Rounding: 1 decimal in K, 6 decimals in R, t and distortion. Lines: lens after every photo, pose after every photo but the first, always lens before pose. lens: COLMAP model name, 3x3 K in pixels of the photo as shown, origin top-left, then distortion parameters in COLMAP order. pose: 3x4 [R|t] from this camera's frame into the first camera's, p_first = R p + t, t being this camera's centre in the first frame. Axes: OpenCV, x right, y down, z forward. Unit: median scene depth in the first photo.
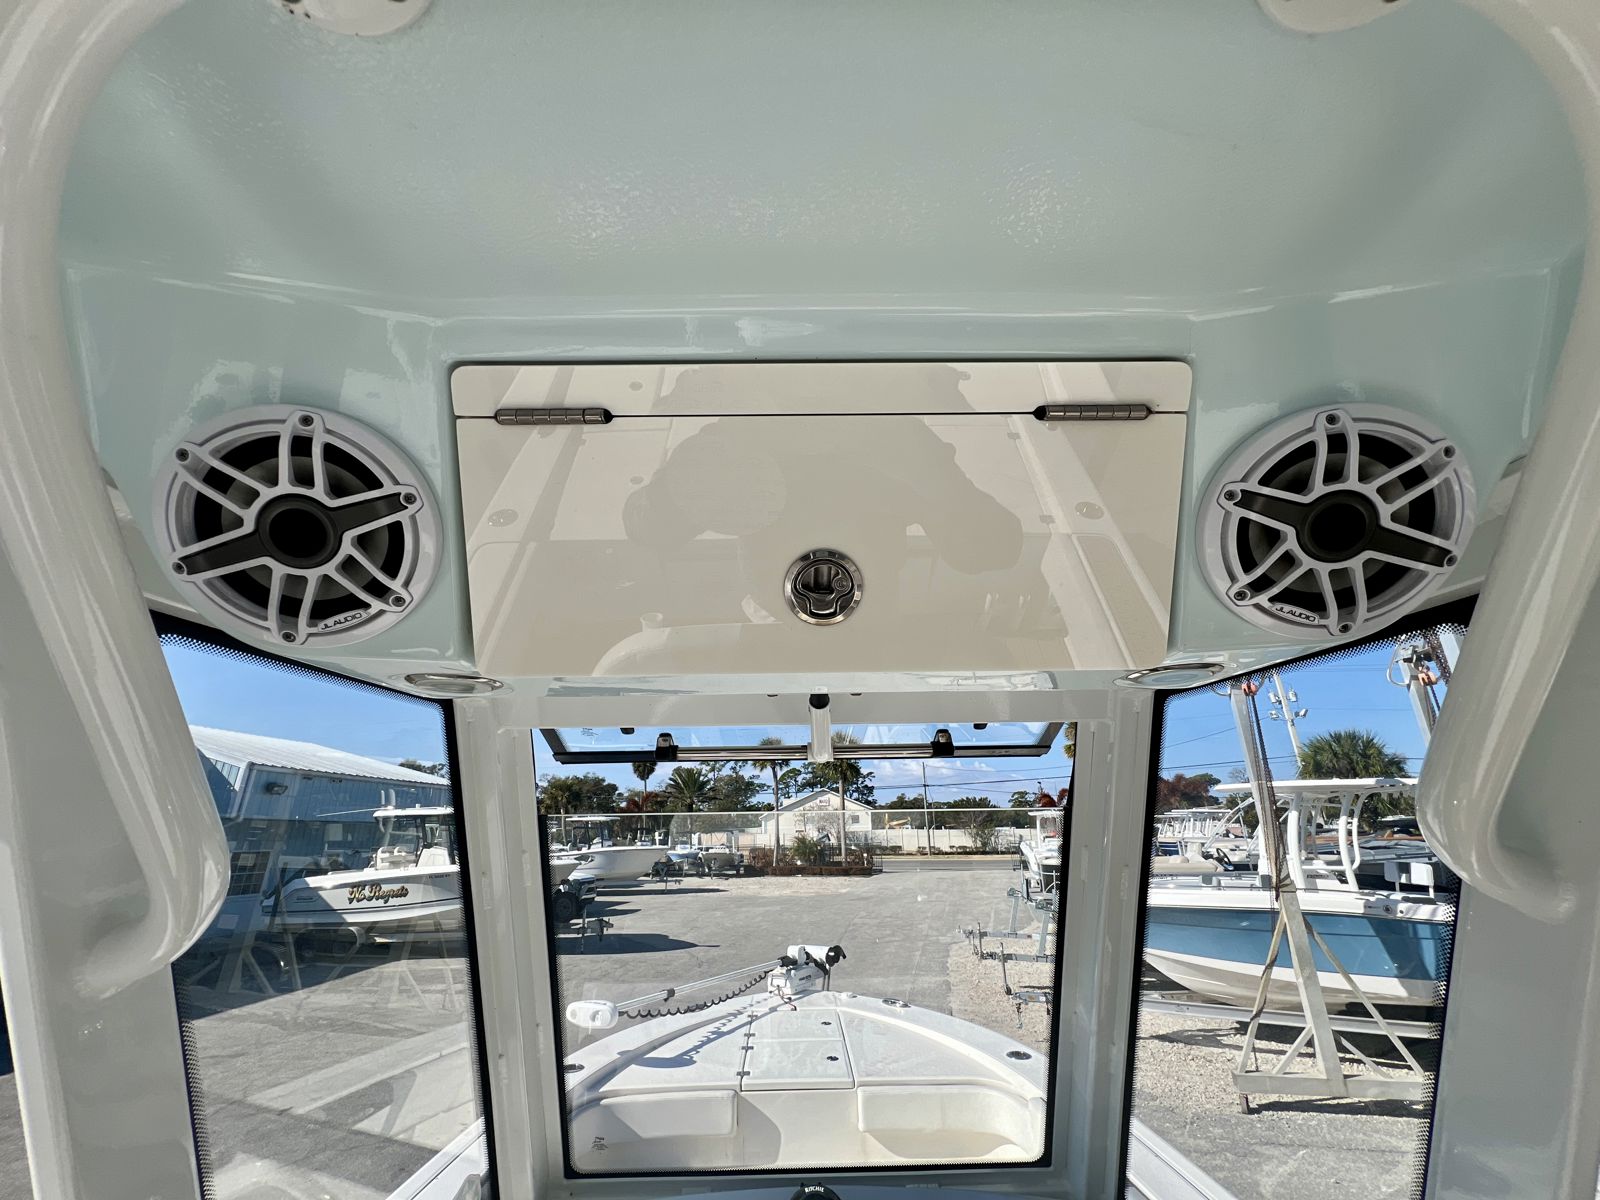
lens RADIAL K [[641.3, 0, 800.0], [0, 641.3, 593.5], [0, 0, 1]] dist [-0.009732, 0.000080]
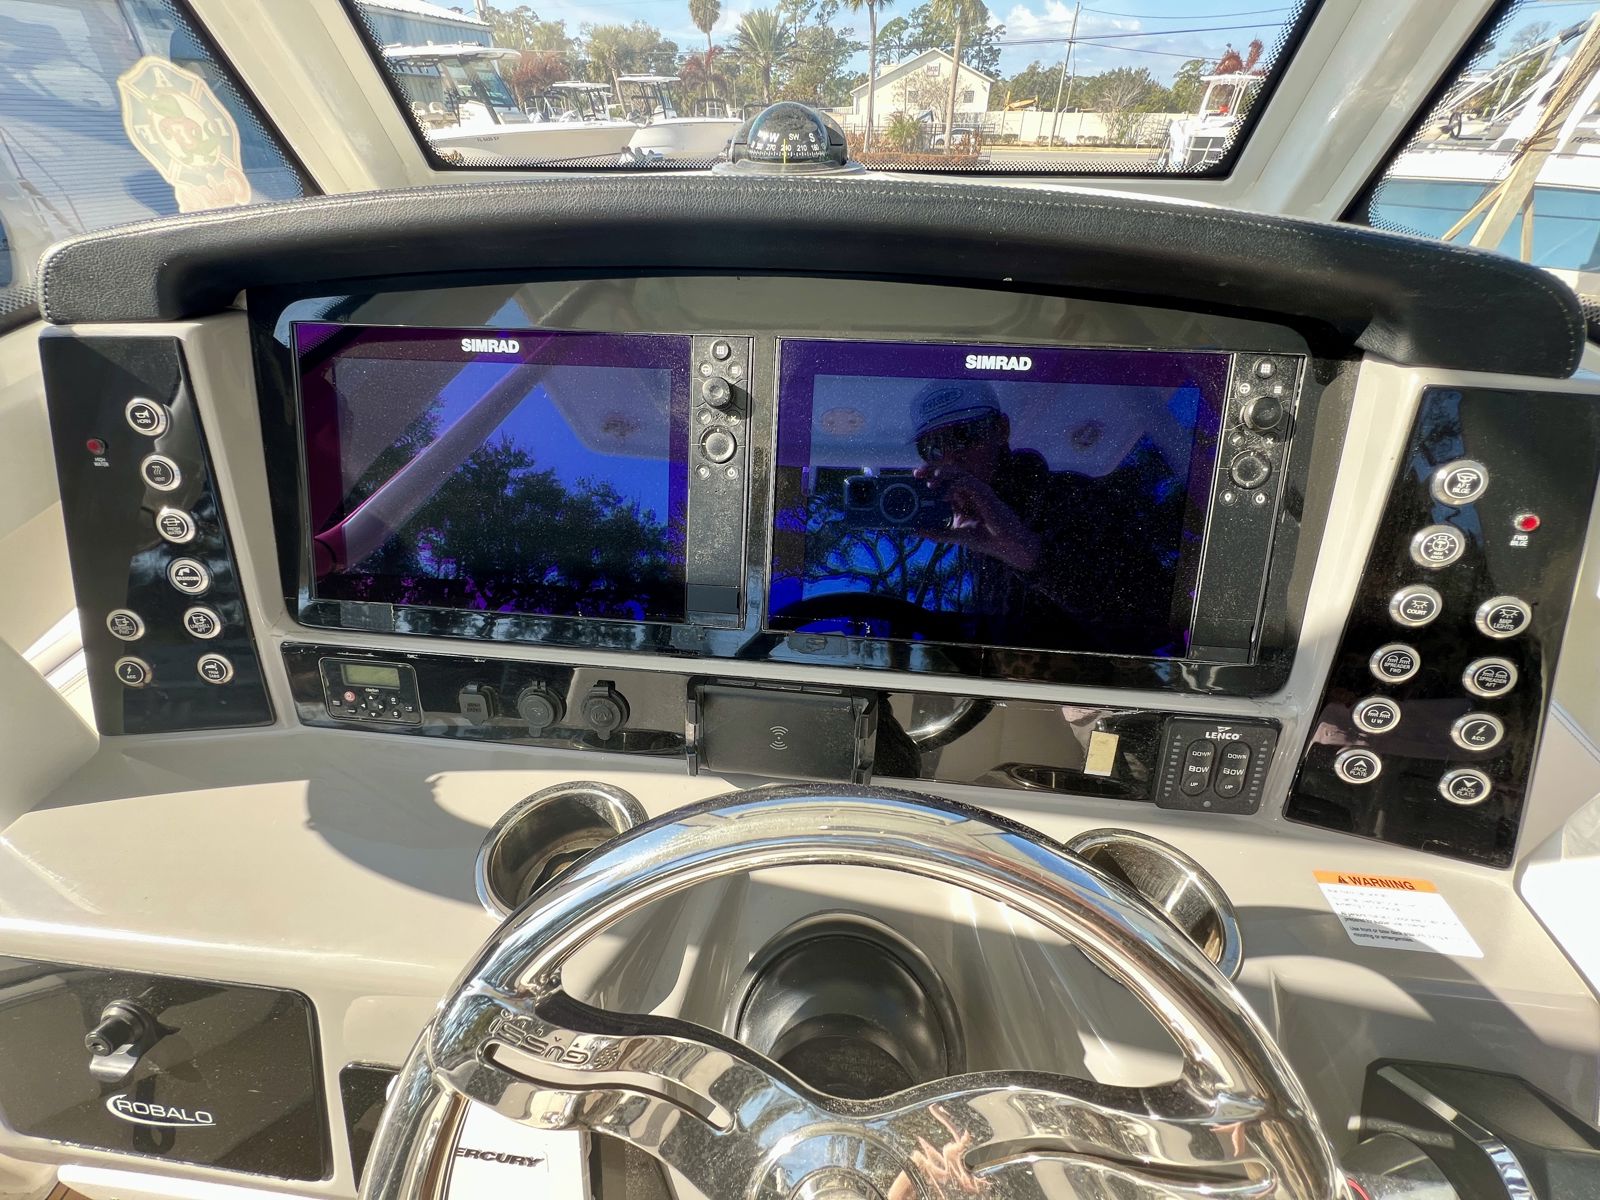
lens RADIAL K [[643.4, 0, 800.0], [0, 643.4, 600.0], [0, 0, 1]] dist [-0.003494, -0.000165]
pose [[0.992318, 0.087707, -0.087251, 0.006930], [0.026040, 0.541383, 0.840373, 0.045035], [0.120942, -0.836189, 0.534940, 0.023763]]
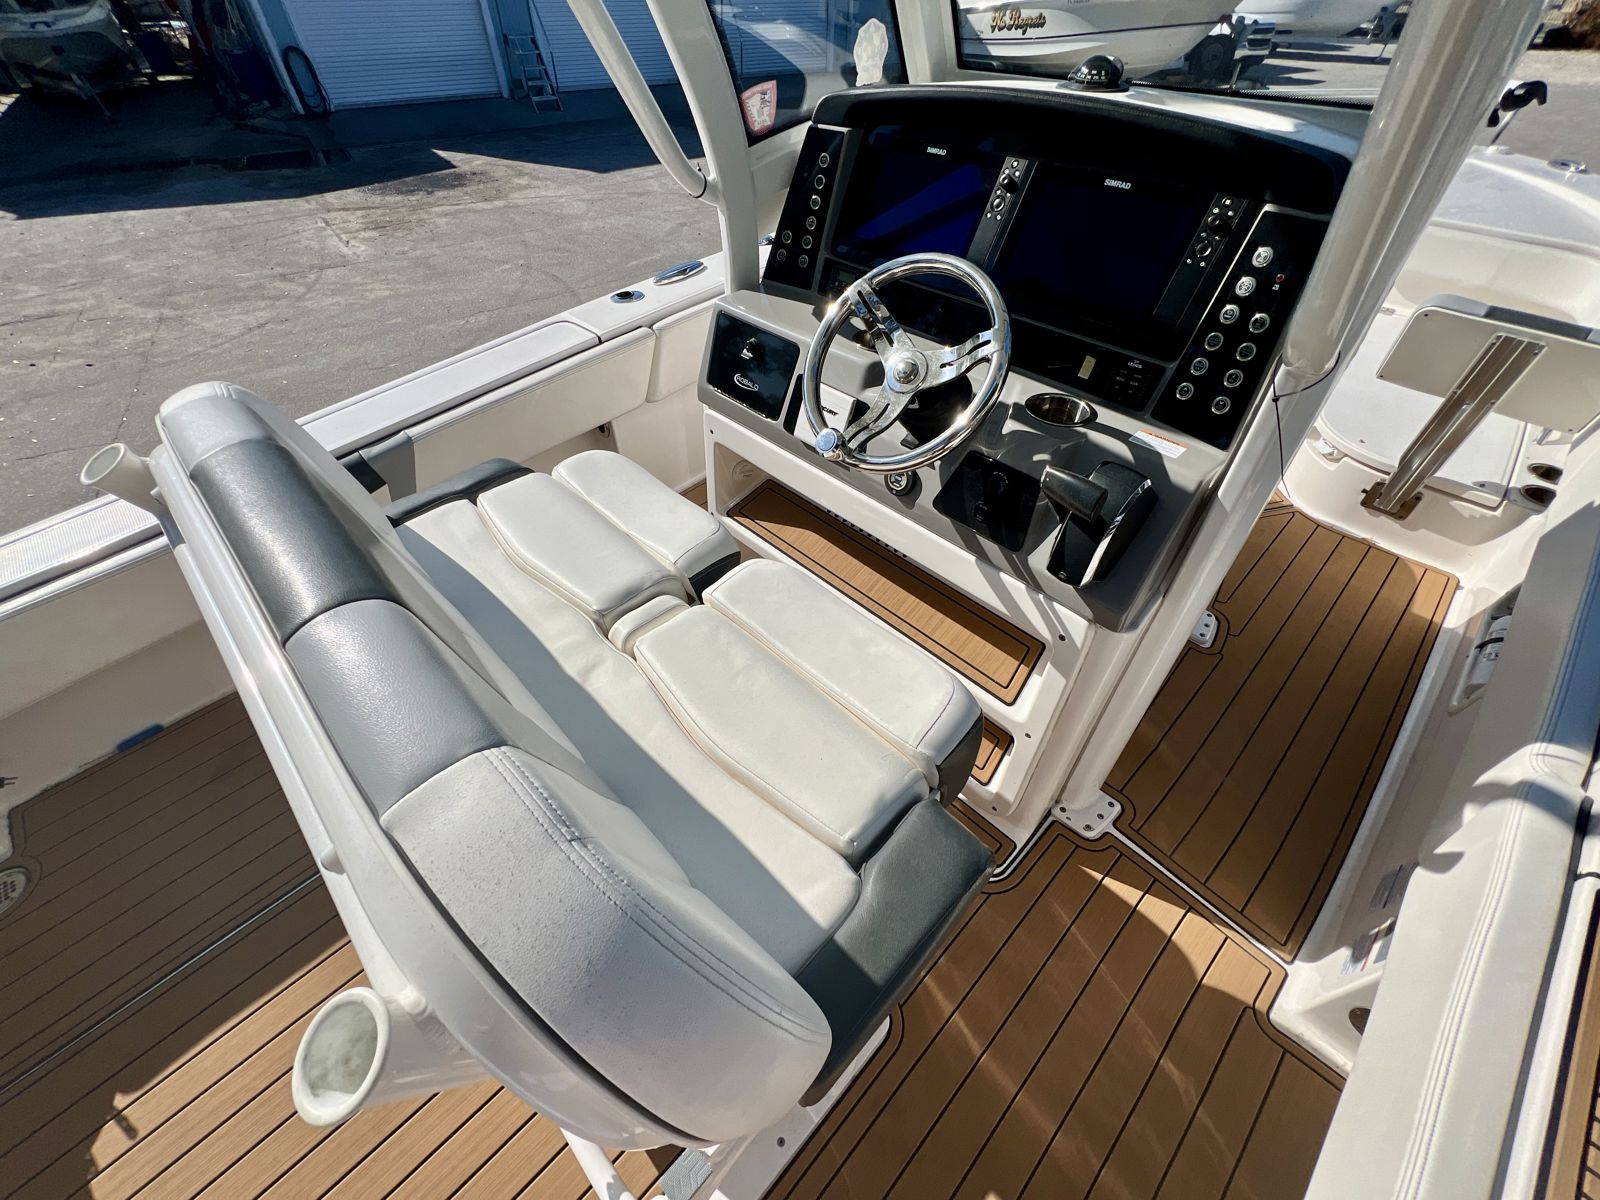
lens RADIAL K [[642.7, 0, 799.9], [0, 642.7, 600.5], [0, 0, 1]] dist [-0.001864, 0.000228]
pose [[0.685480, 0.522805, -0.506746, 0.046758], [0.242237, 0.492586, 0.835871, 0.020362], [0.686614, -0.695726, 0.211015, -0.019155]]
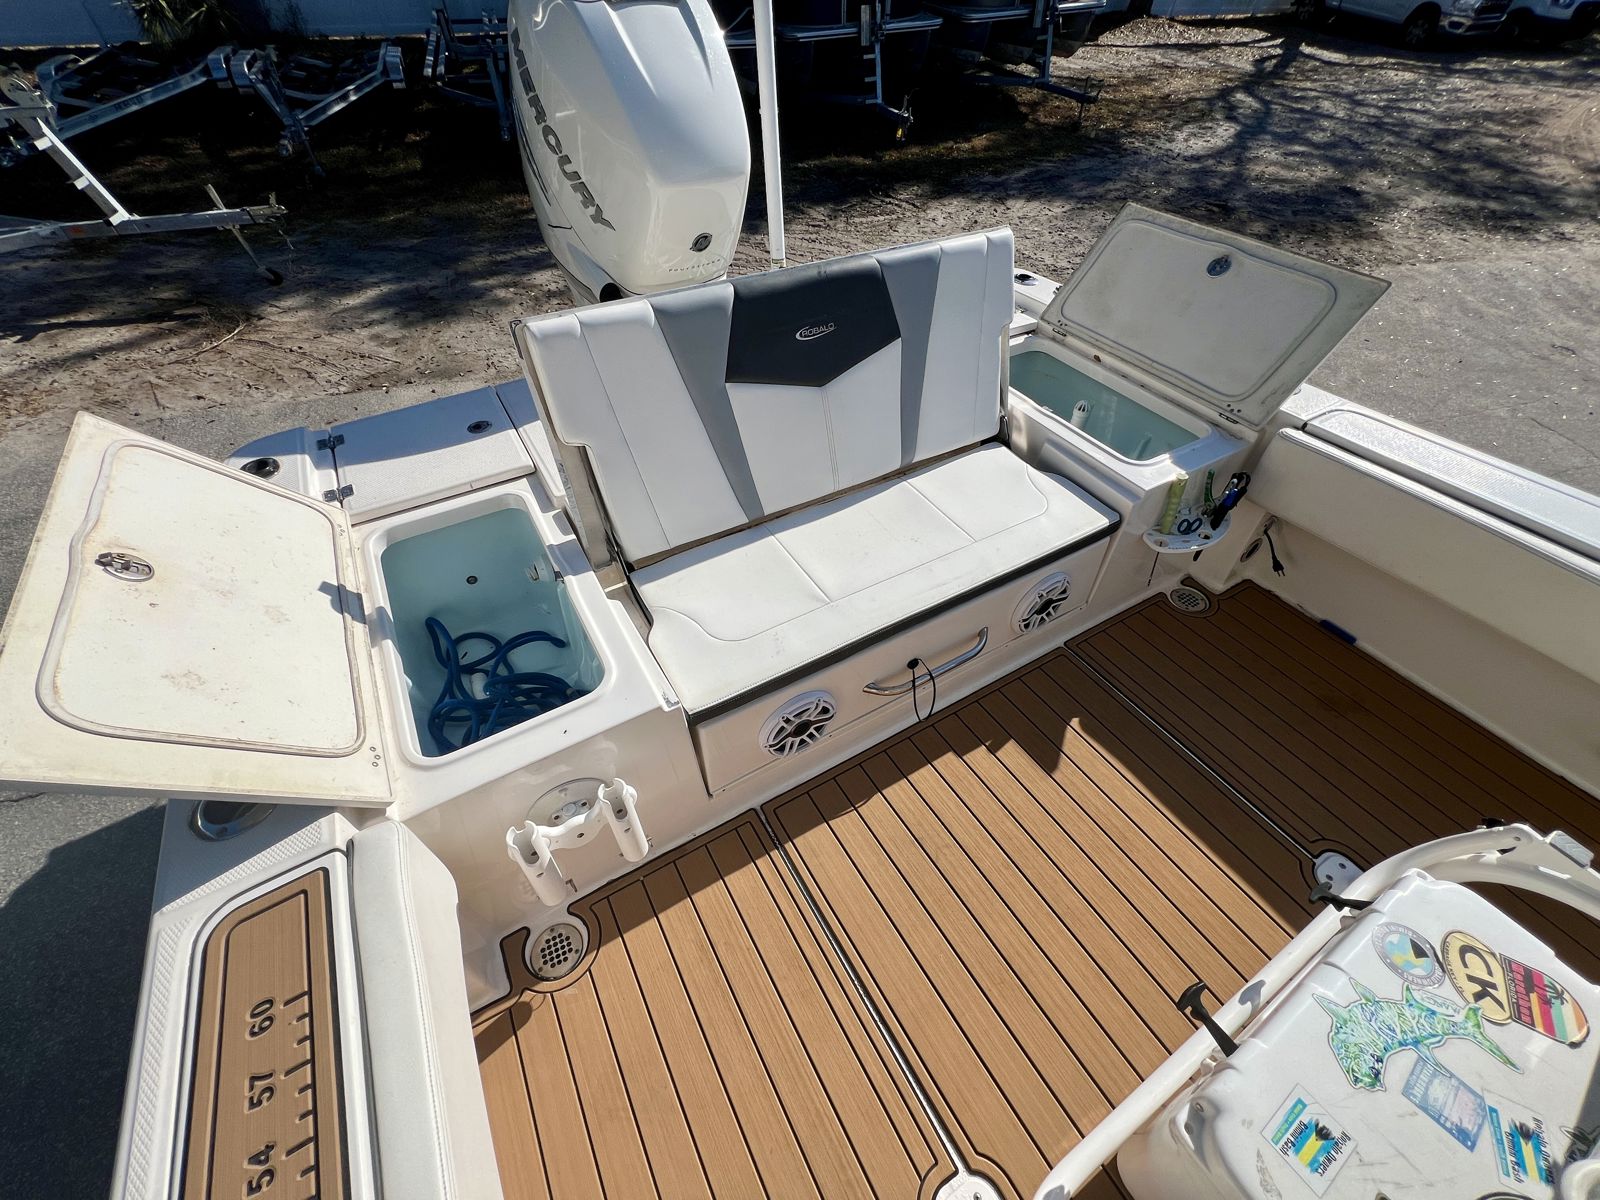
lens RADIAL K [[642.9, 0, 800.2], [0, 642.9, 601.7], [0, 0, 1]] dist [0.000354, -0.000522]
pose [[-0.872116, 0.358165, -0.333365, 0.053854], [0.161183, 0.853577, 0.495405, 0.014453], [0.461990, 0.378317, -0.802148, -0.041443]]
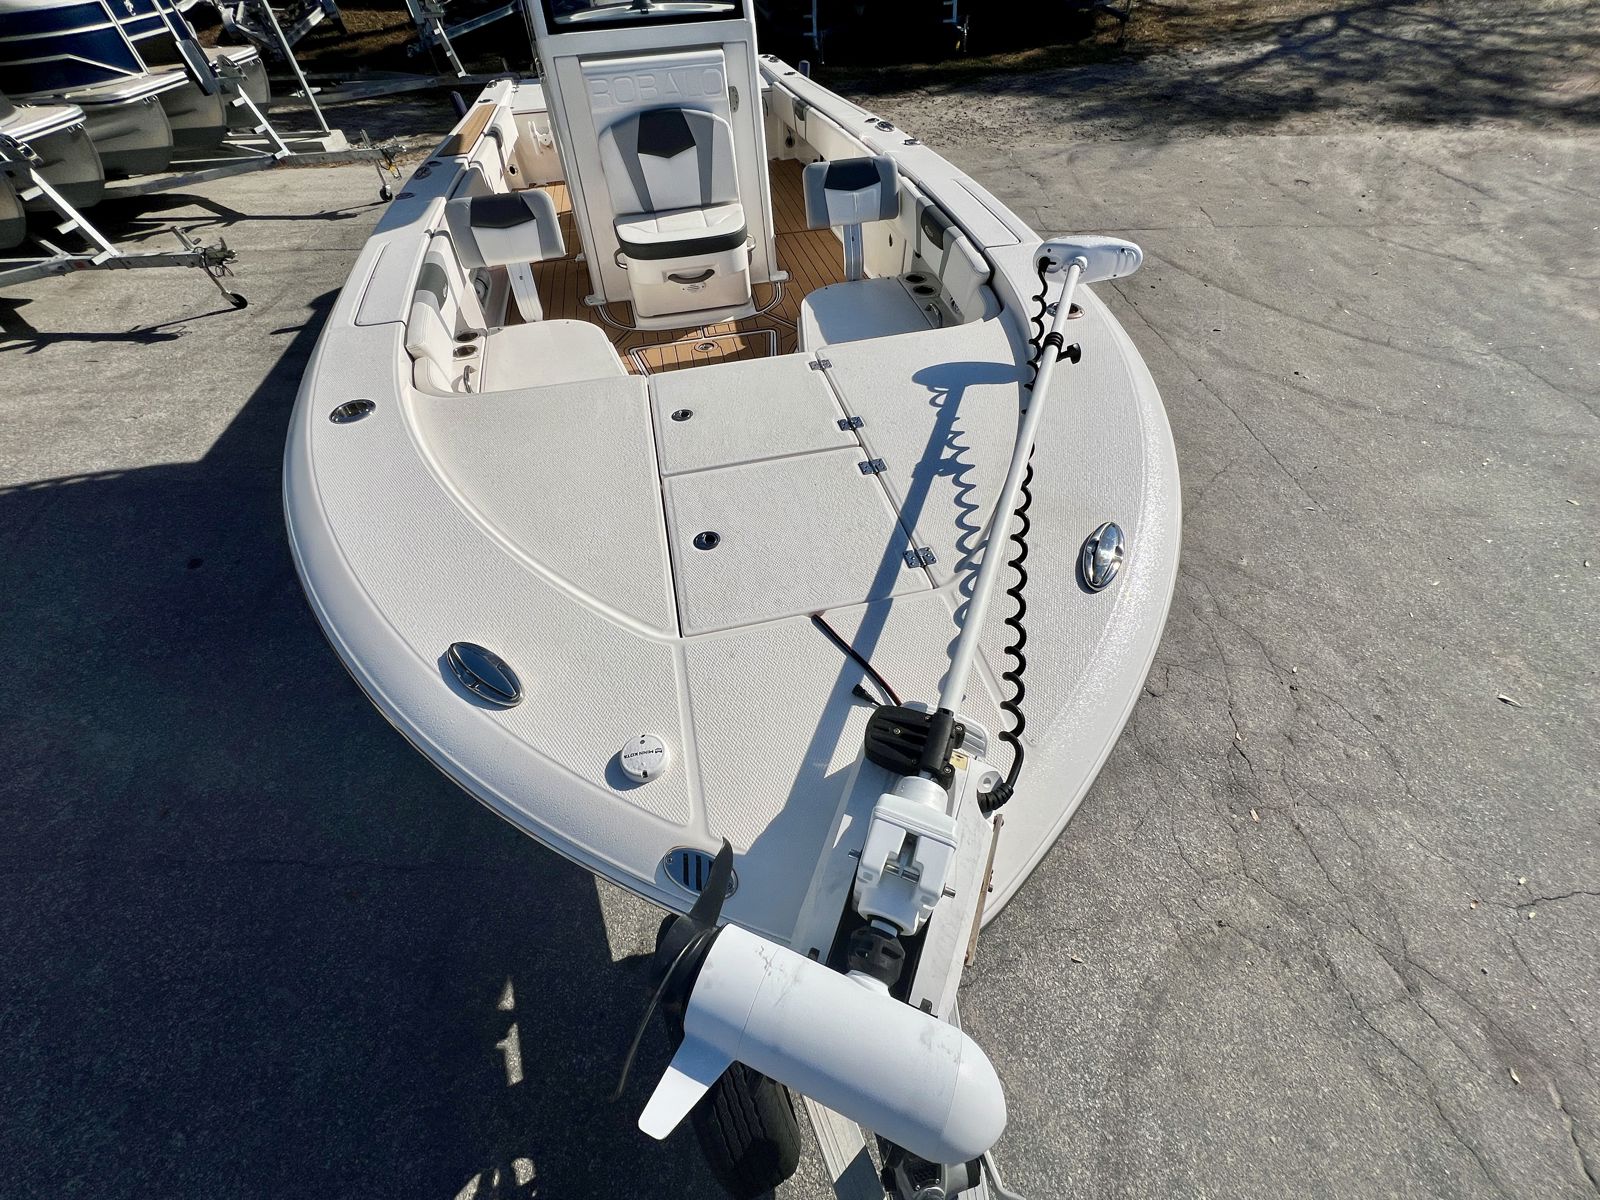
lens RADIAL K [[642.9, 0, 800.2], [0, 642.9, 601.7], [0, 0, 1]] dist [0.000354, -0.000522]
pose [[-0.977366, 0.185369, -0.101950, 0.008519], [0.110837, 0.859151, 0.499575, 0.128667], [0.180196, 0.476968, -0.860250, 0.336882]]
